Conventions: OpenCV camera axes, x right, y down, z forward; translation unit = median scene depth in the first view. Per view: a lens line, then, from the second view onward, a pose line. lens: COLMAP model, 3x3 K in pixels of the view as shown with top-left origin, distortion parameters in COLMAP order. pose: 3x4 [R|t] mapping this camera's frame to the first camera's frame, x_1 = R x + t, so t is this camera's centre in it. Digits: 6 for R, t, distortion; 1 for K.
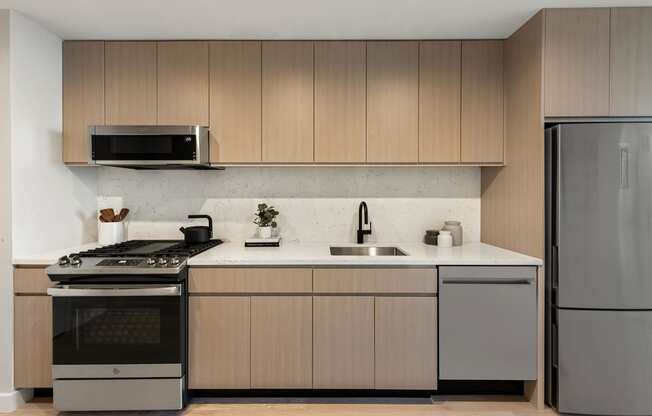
lens RADIAL K [[274.7, 0, 325.5], [0, 274.7, 196.5], [0, 0, 1]] dist [-0.001158, -0.000118]
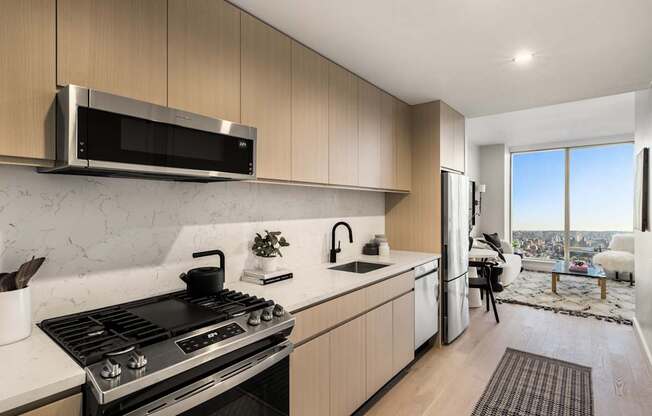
lens RADIAL K [[328.7, 0, 326.0], [0, 328.7, 208.0], [0, 0, 1]] dist [-0.000698, -0.000229]
pose [[0.613961, -0.003982, 0.789326, -0.919447], [0.001955, 0.999992, 0.003524, -0.041004], [-0.789334, -0.000620, 0.613964, 0.273856]]
